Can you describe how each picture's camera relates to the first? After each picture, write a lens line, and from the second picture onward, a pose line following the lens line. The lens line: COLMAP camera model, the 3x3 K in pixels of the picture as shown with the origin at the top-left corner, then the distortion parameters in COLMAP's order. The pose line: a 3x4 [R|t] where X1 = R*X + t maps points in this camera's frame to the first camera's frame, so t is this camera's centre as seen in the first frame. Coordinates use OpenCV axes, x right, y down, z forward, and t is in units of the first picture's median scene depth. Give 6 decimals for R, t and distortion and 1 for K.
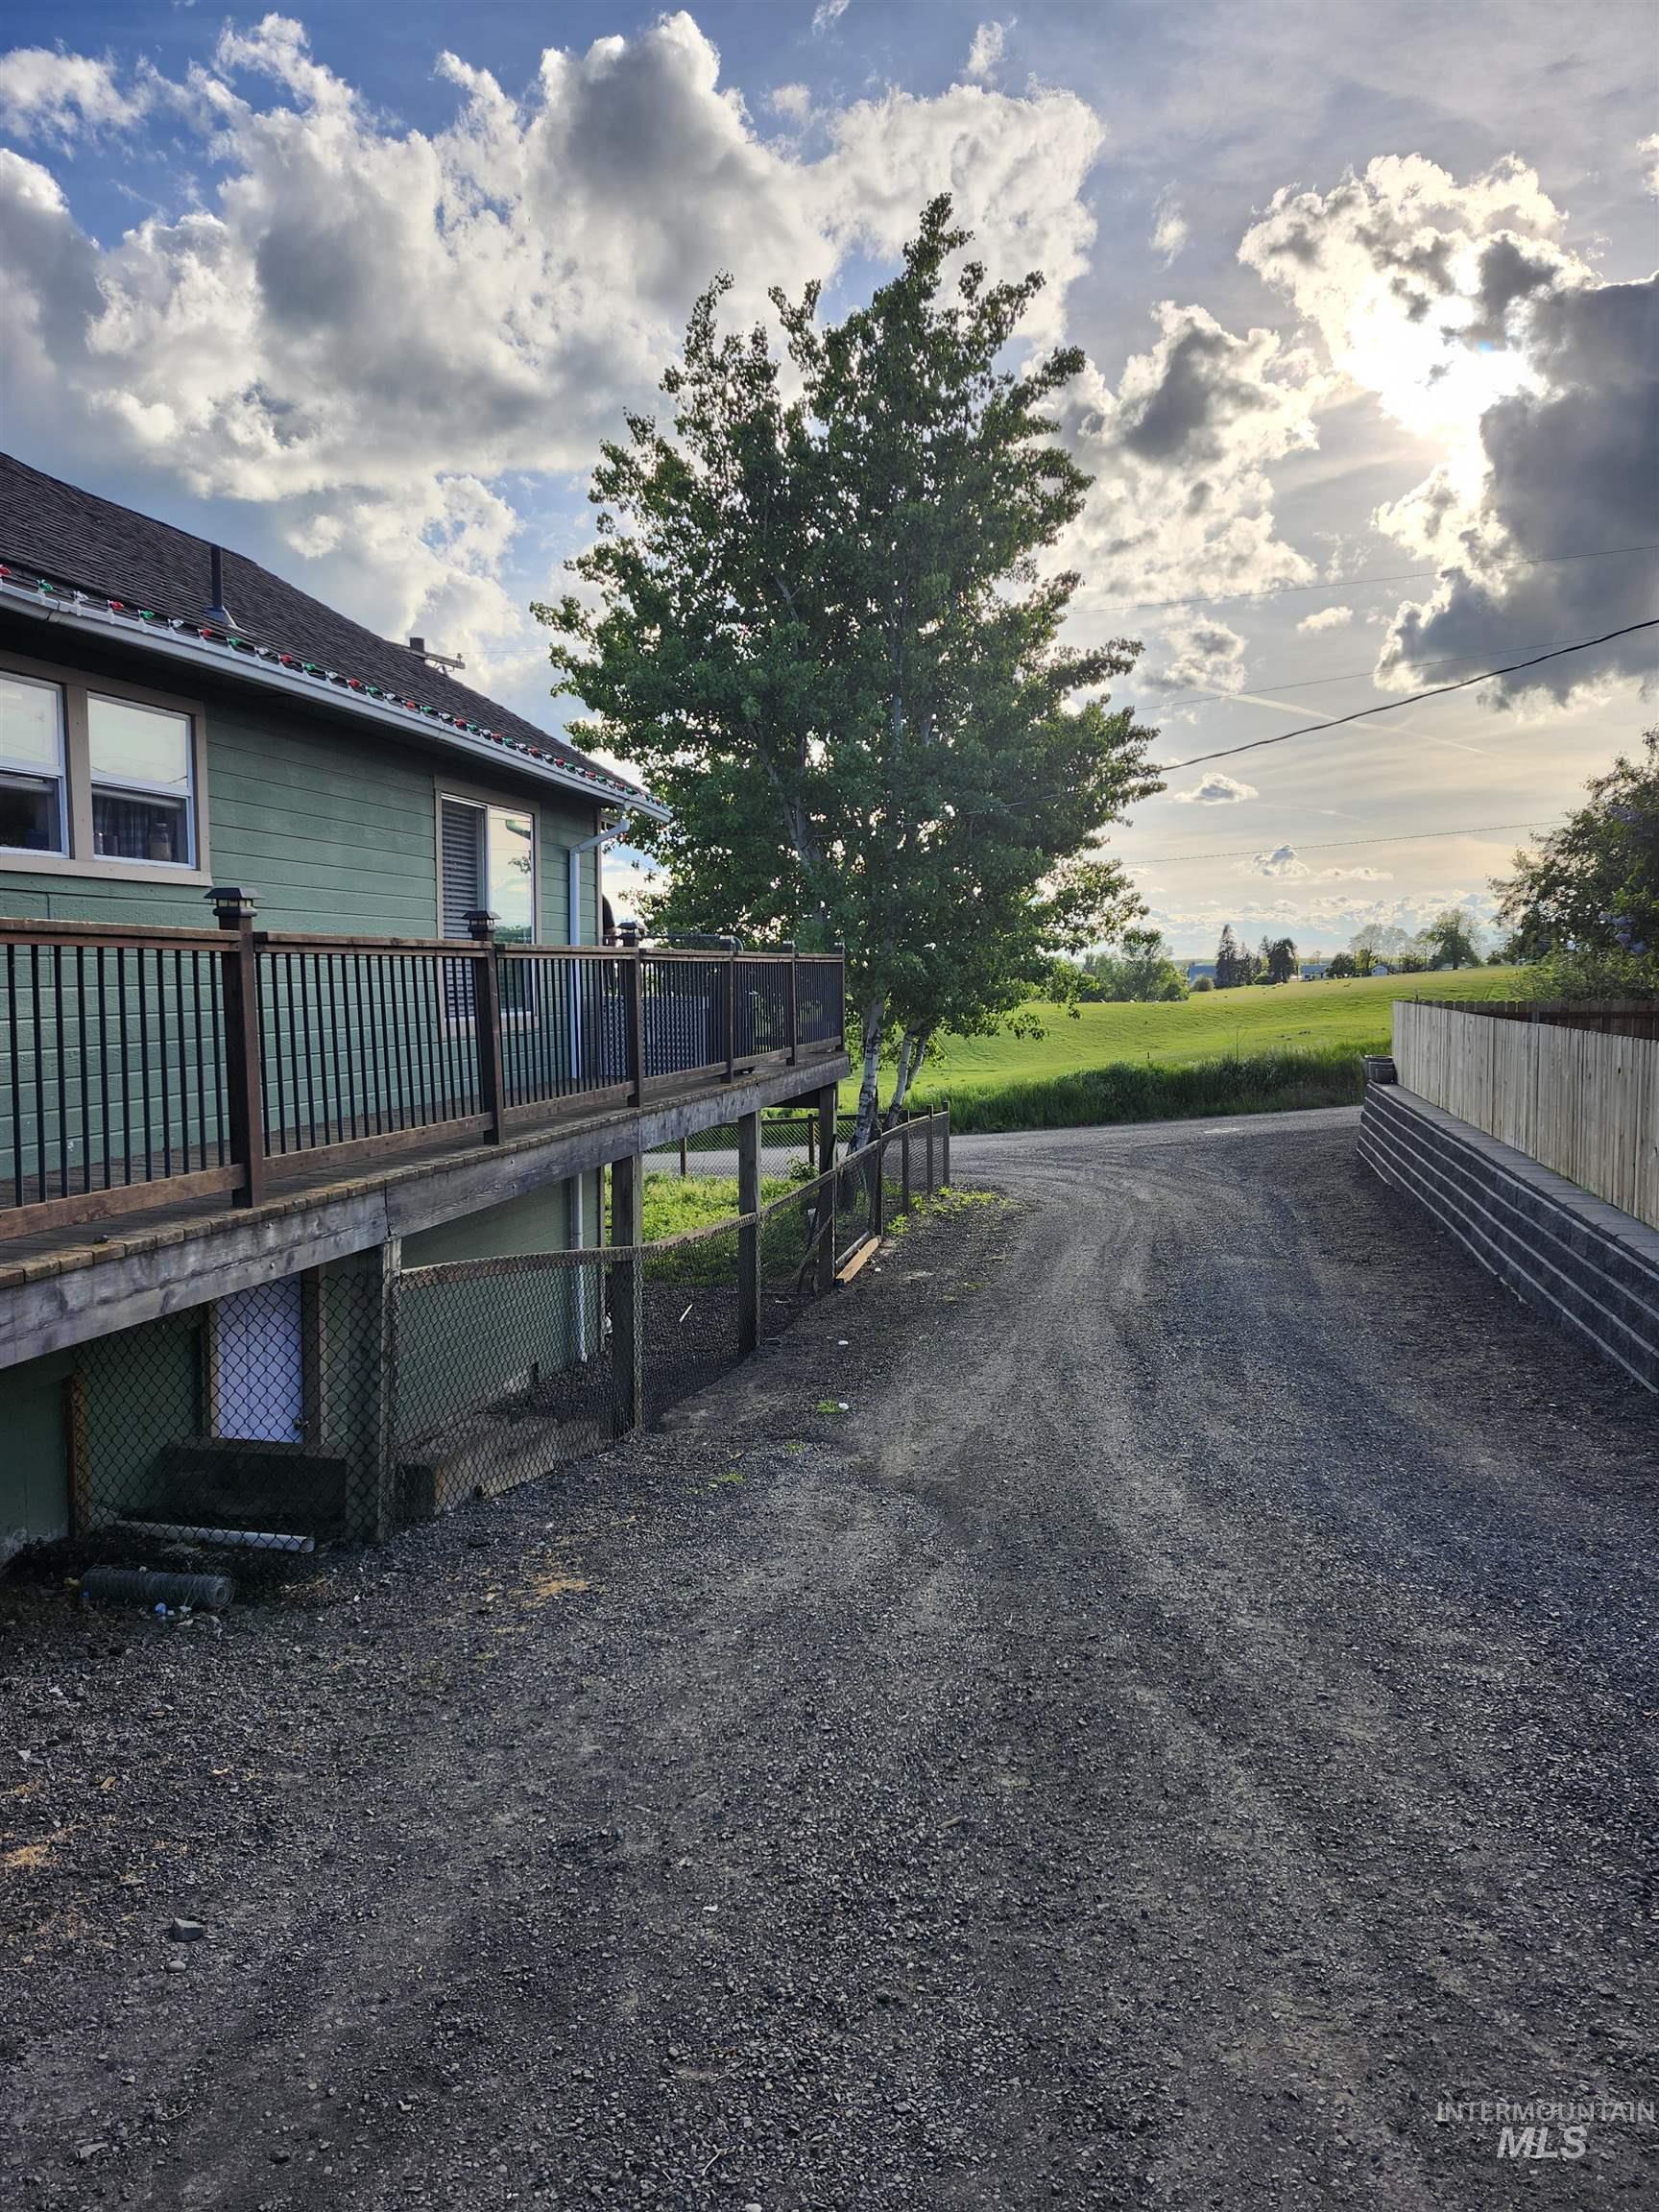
lens RADIAL K [[1471.8, 0, 832.7], [0, 1471.8, 1115.1], [0, 0, 1]] dist [0.004329, 0.001884]
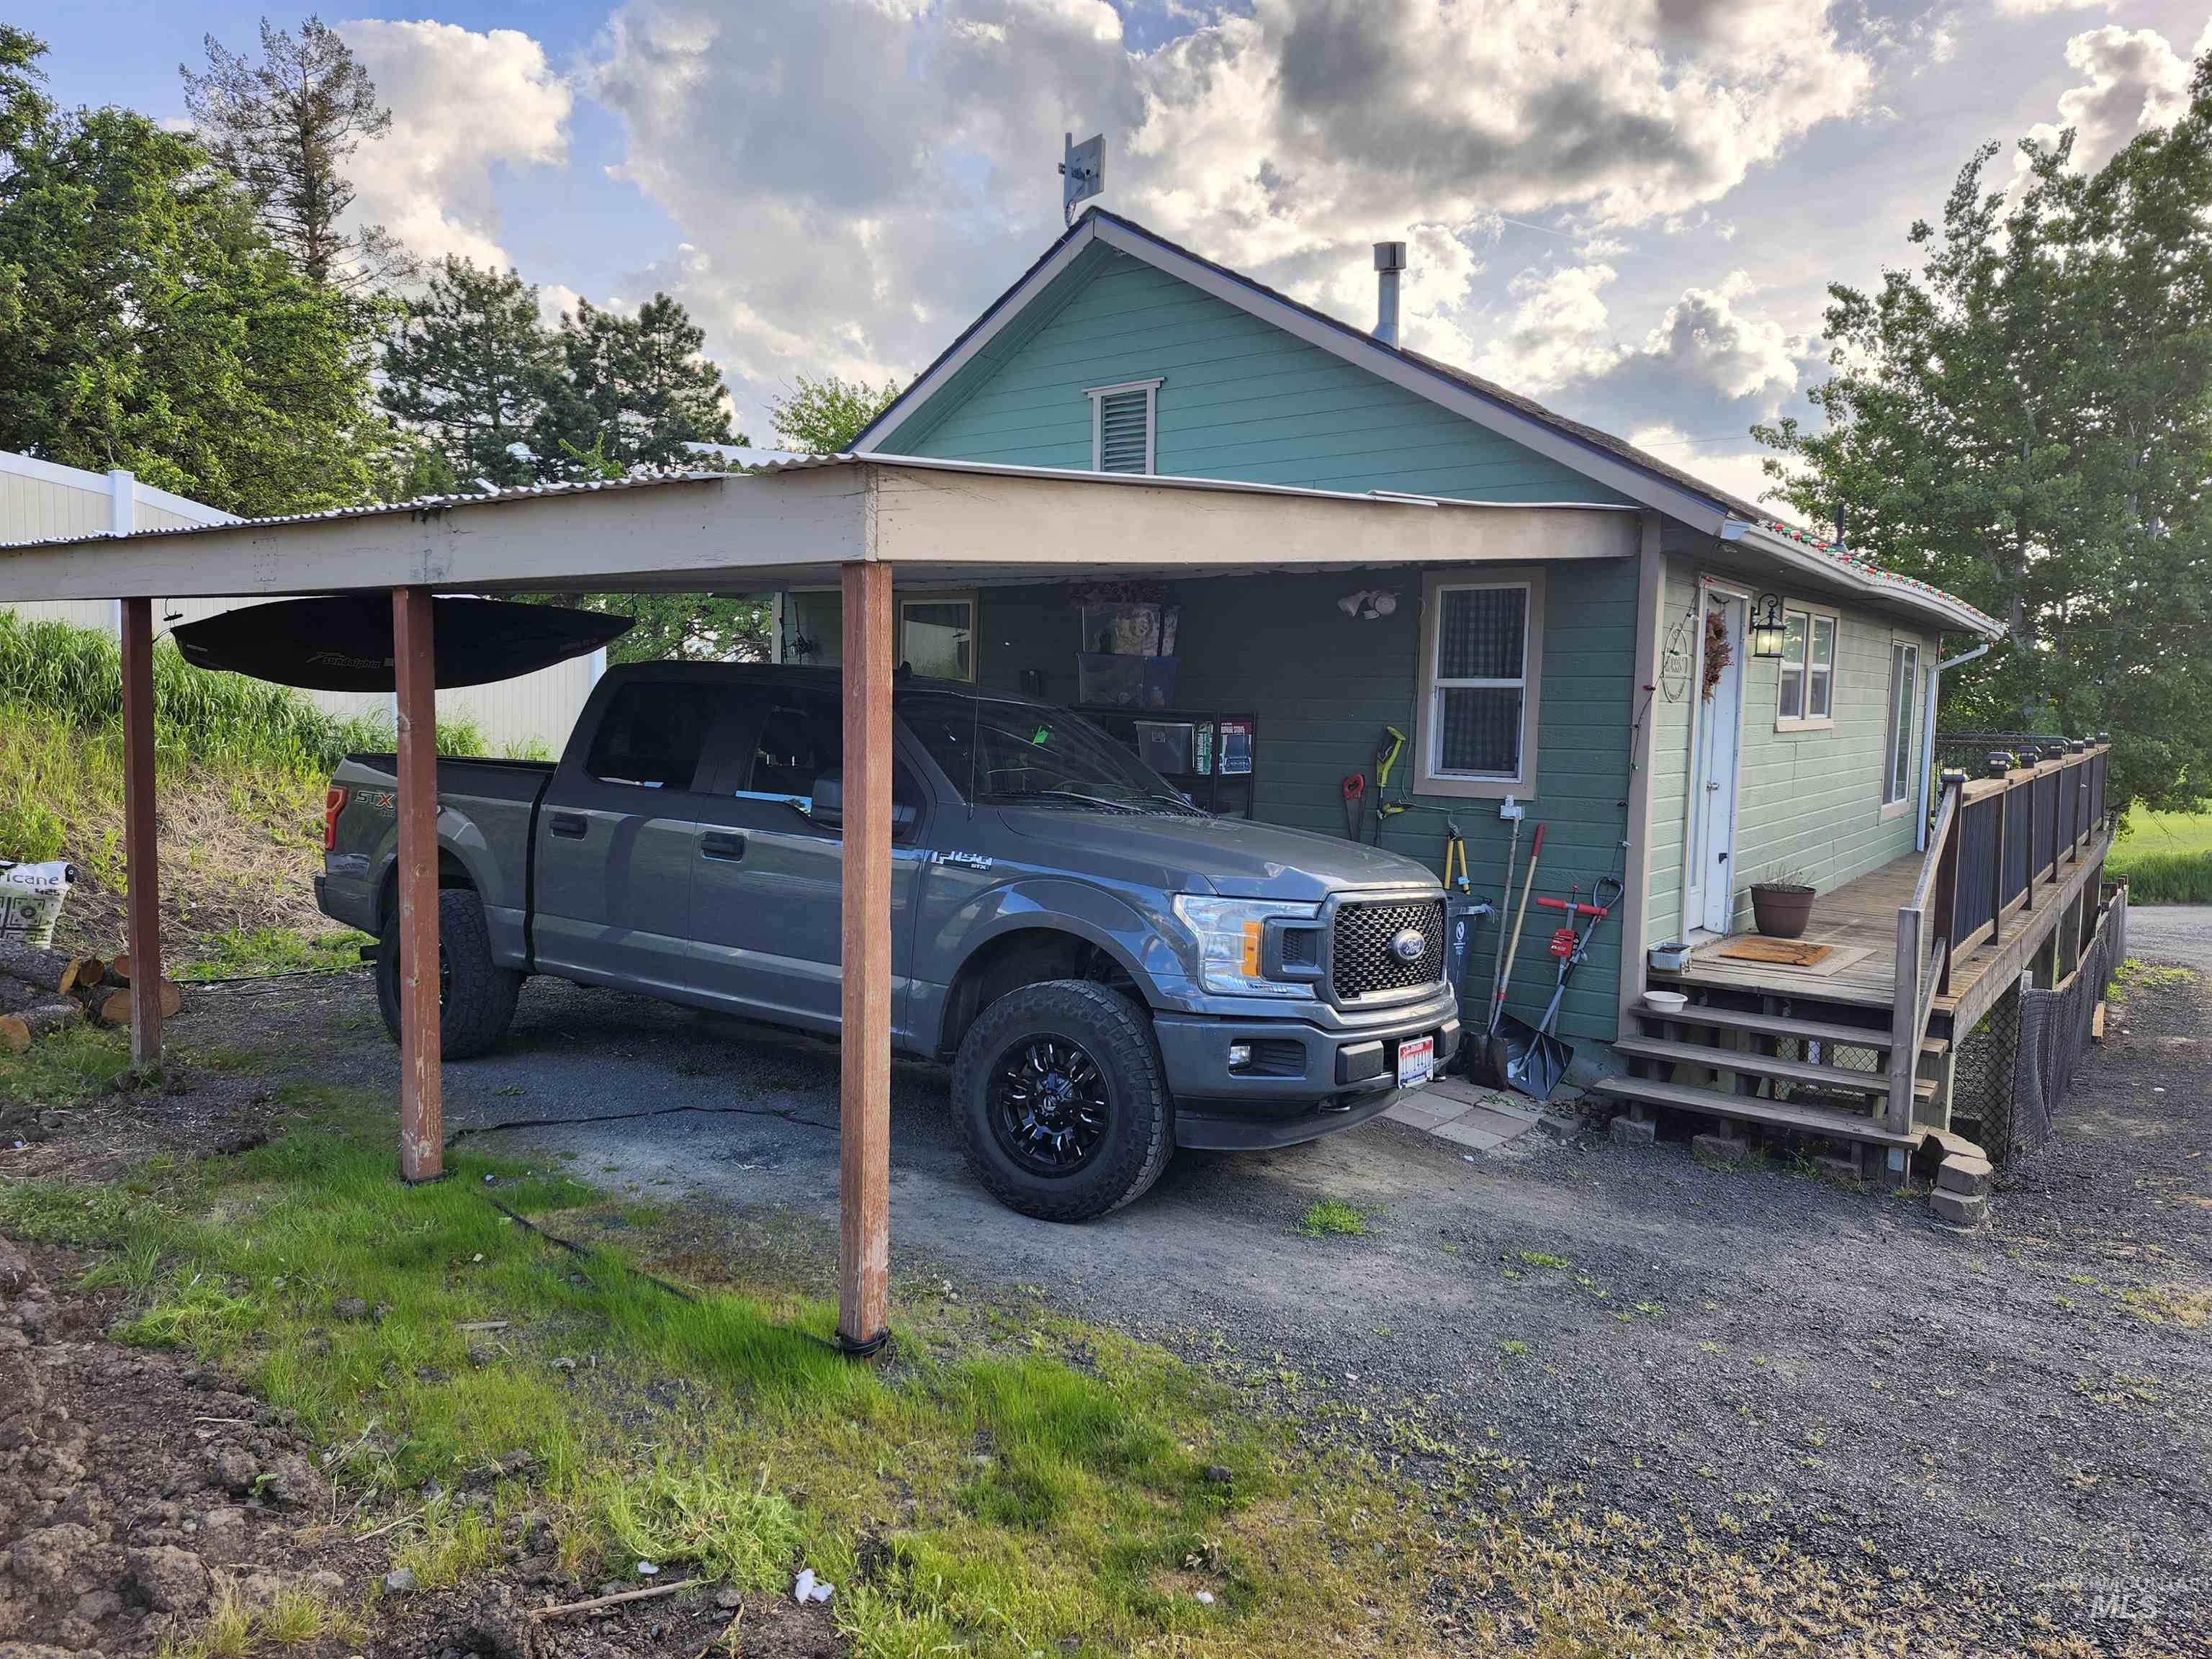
lens RADIAL K [[1471.8, 0, 1106.6], [0, 1471.8, 807.3], [0, 0, 1]] dist [0.004329, 0.001884]
pose [[0.917310, 0.055996, -0.394217, -0.195748], [-0.063276, 0.997981, -0.005482, -0.005855], [0.393114, 0.029973, 0.919001, -0.267023]]
